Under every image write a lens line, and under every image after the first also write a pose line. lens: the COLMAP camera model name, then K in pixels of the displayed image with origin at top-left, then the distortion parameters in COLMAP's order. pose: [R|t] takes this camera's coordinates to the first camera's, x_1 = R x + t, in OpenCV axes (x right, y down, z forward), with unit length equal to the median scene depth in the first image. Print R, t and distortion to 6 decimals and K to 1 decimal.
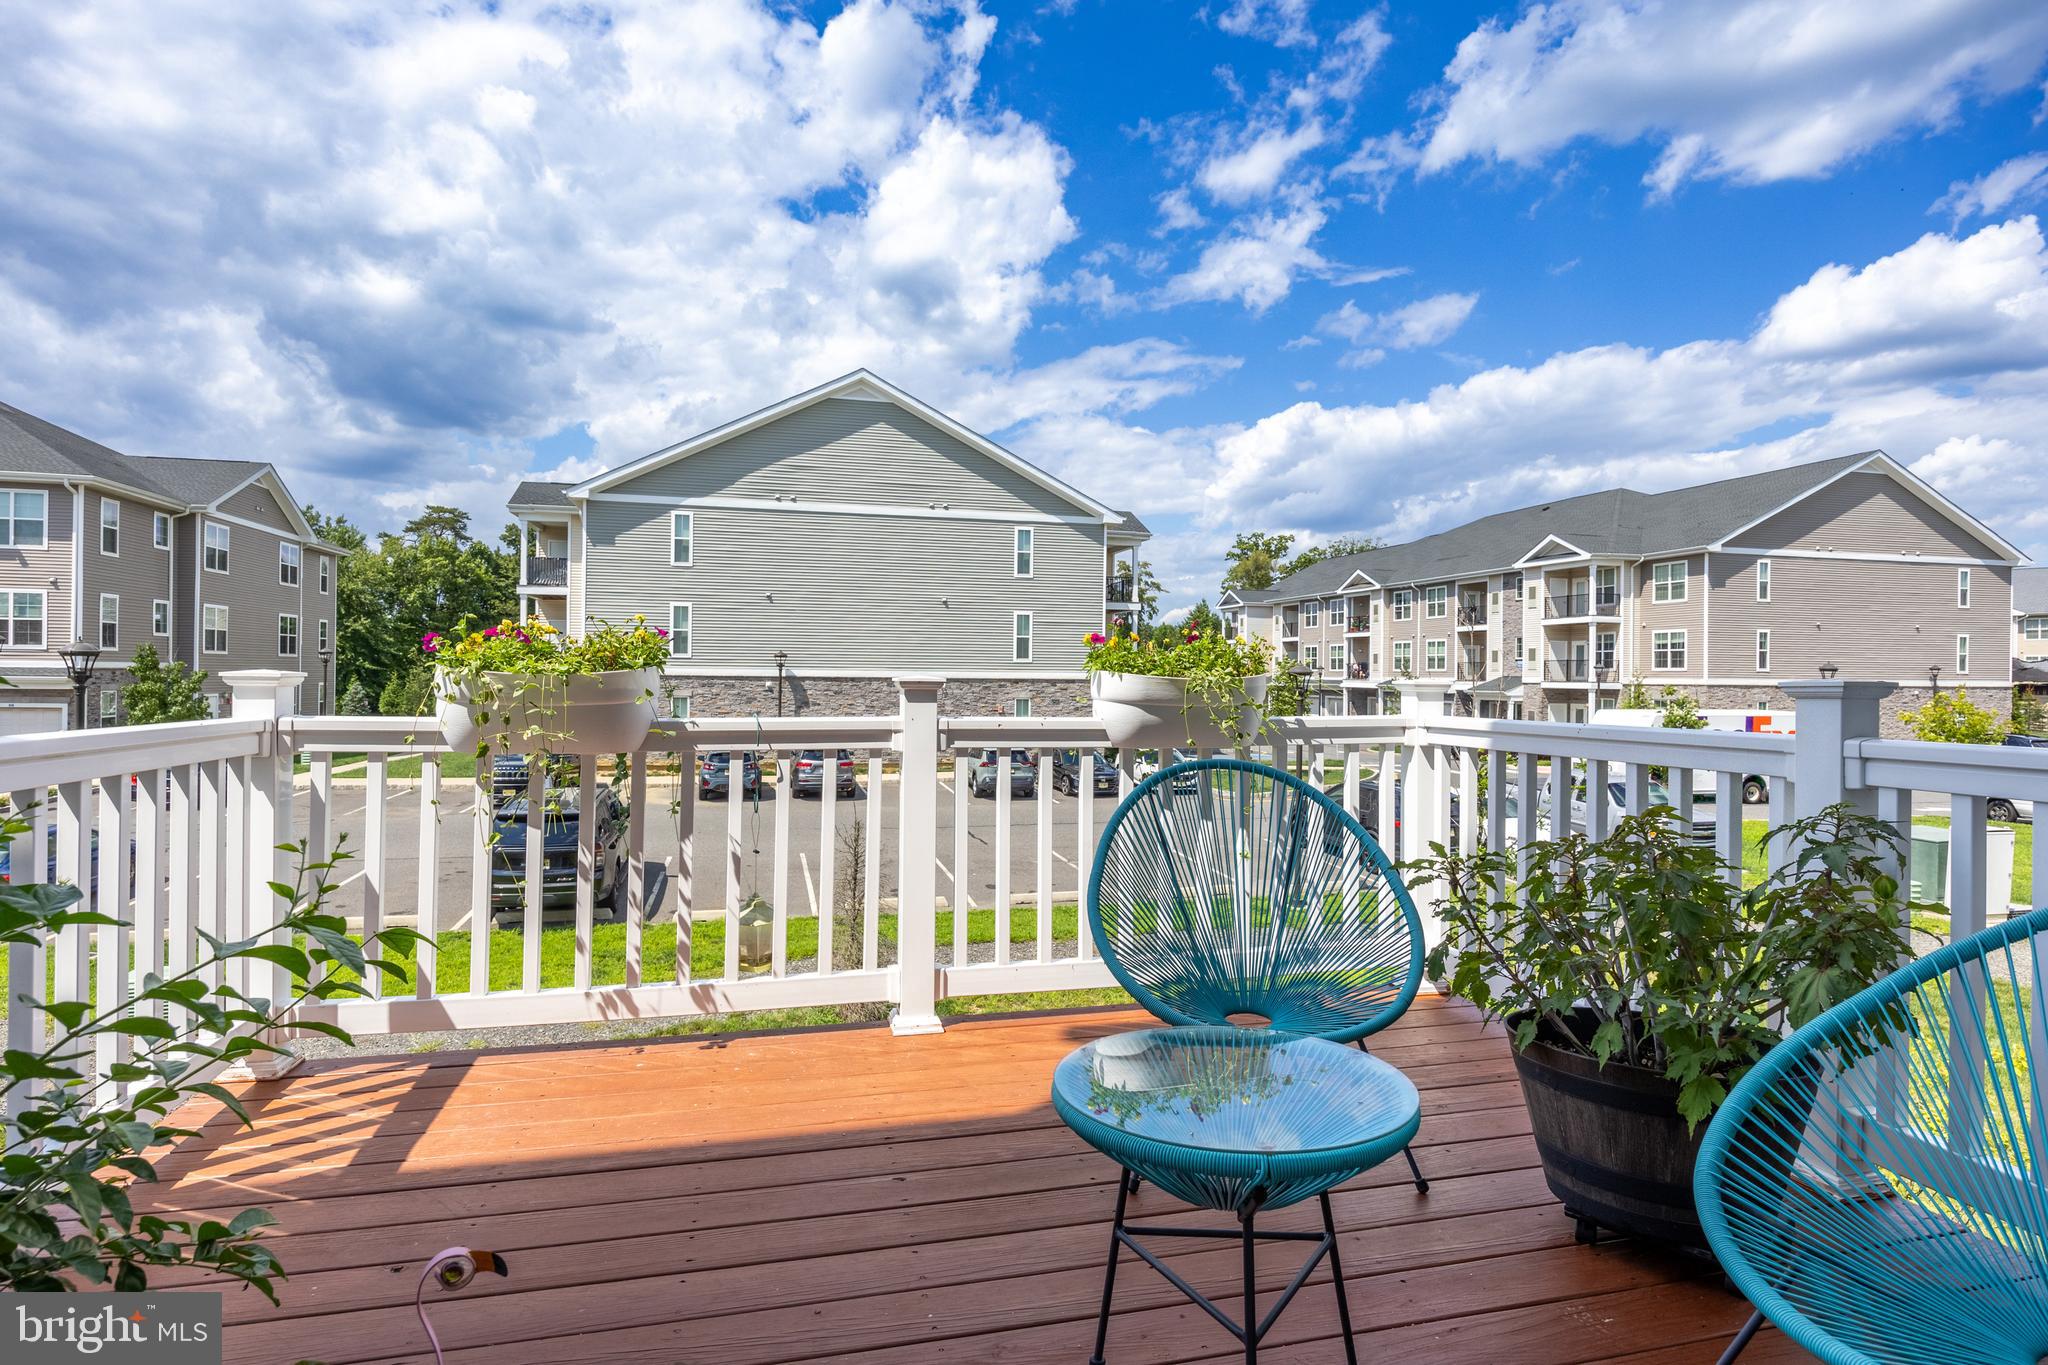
lens RADIAL K [[1012.0, 0, 1024.1], [0, 1012.0, 677.4], [0, 0, 1]] dist [0.000808, 0.000020]
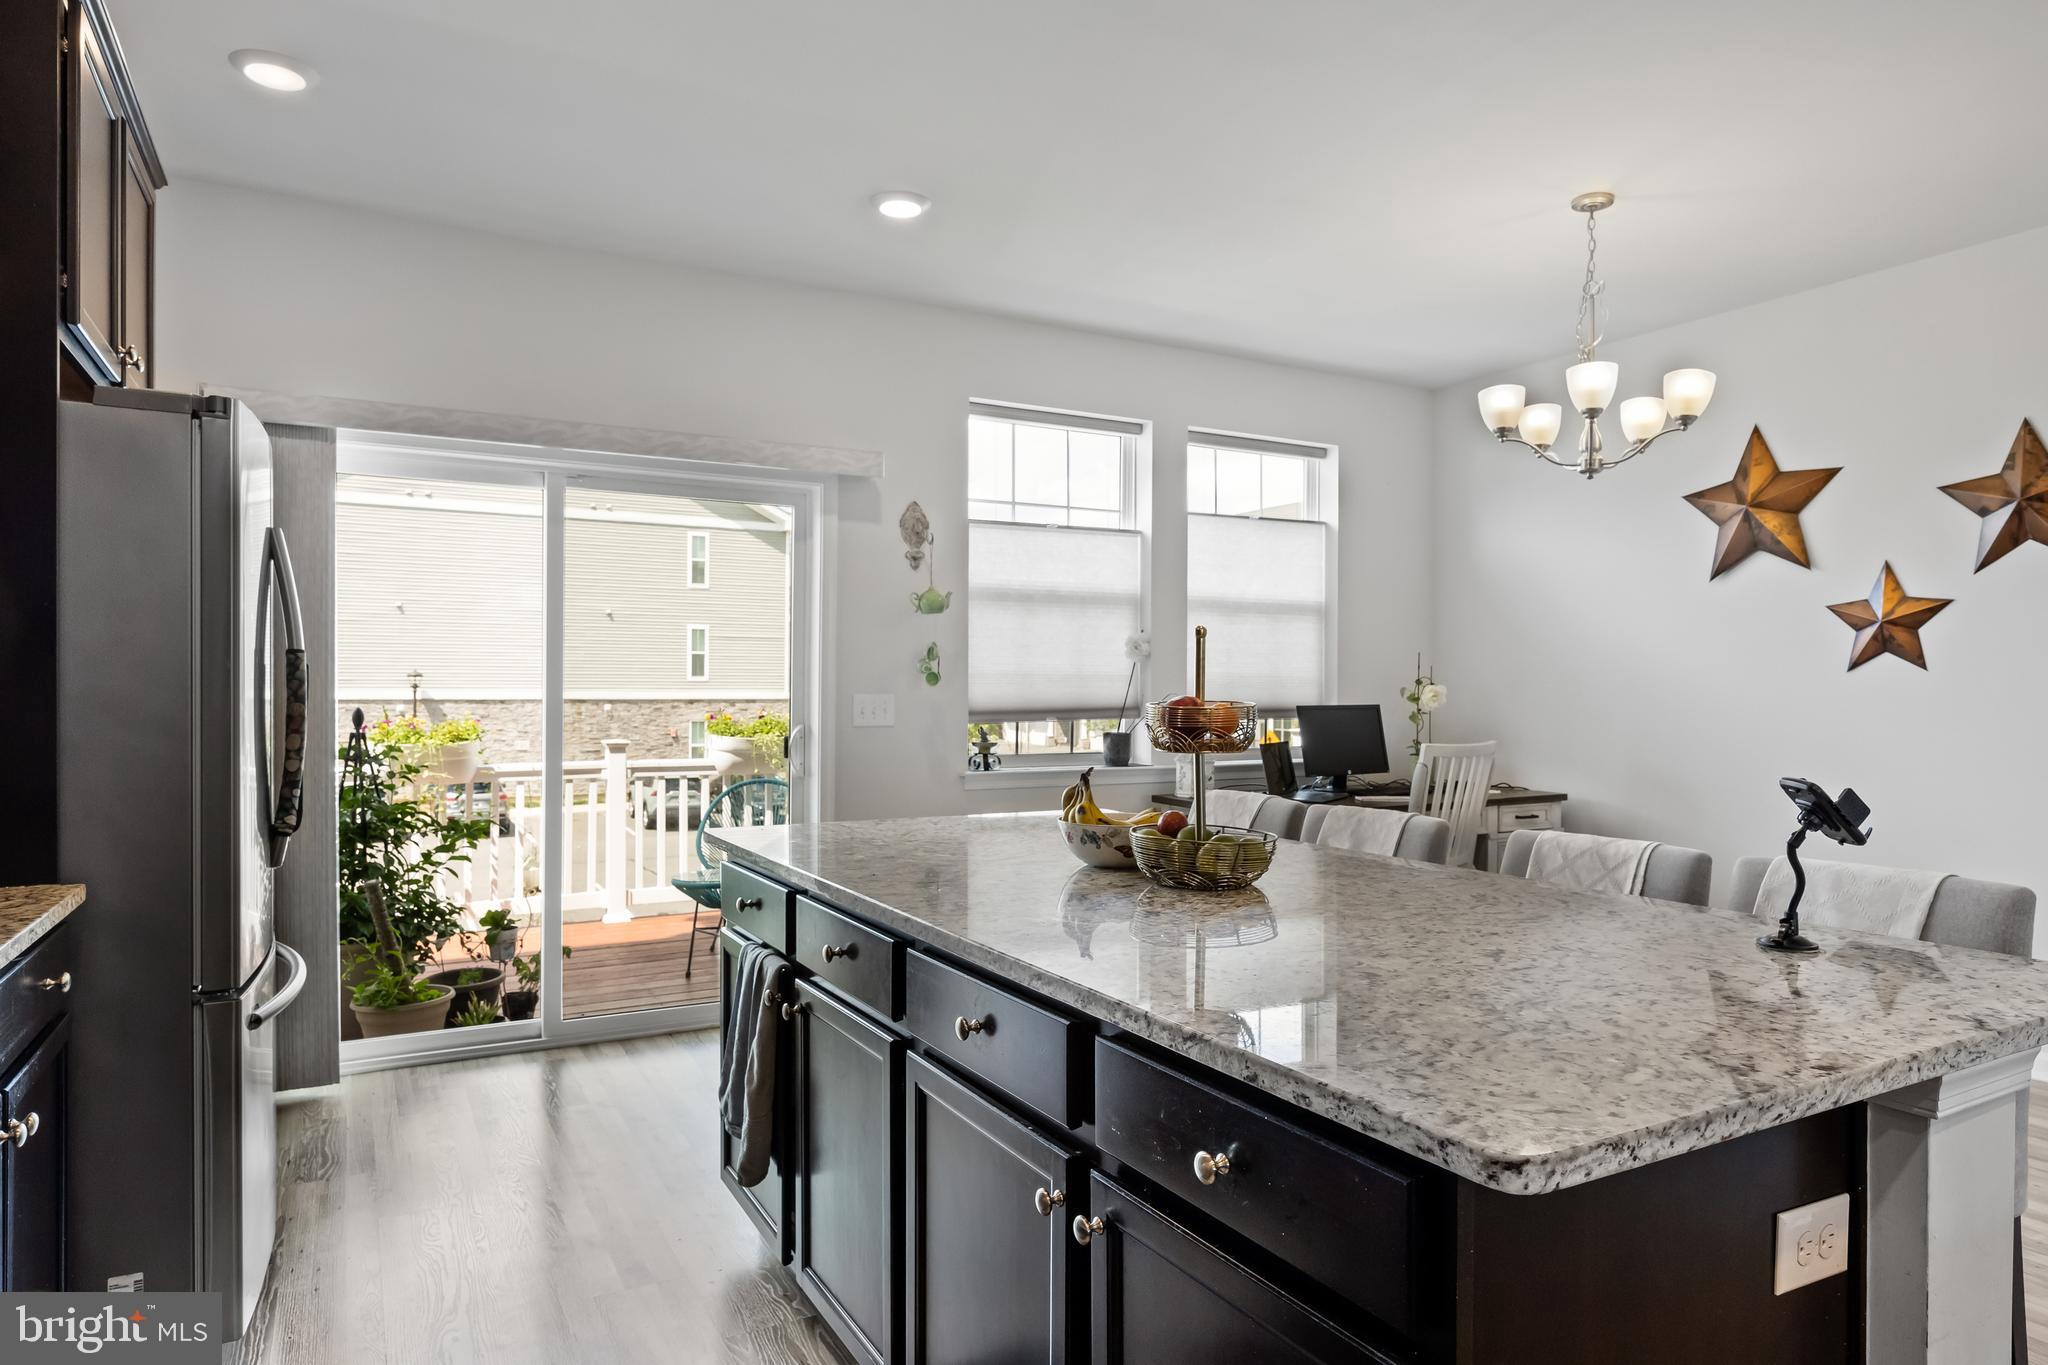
lens RADIAL K [[1230.2, 0, 1015.6], [0, 1230.2, 690.7], [0, 0, 1]] dist [-0.013035, 0.002826]
pose [[0.970078, -0.010116, 0.242582, 0.007842], [0.008548, 0.999935, 0.007514, -0.012191], [-0.242642, -0.005216, 0.970102, -0.167368]]
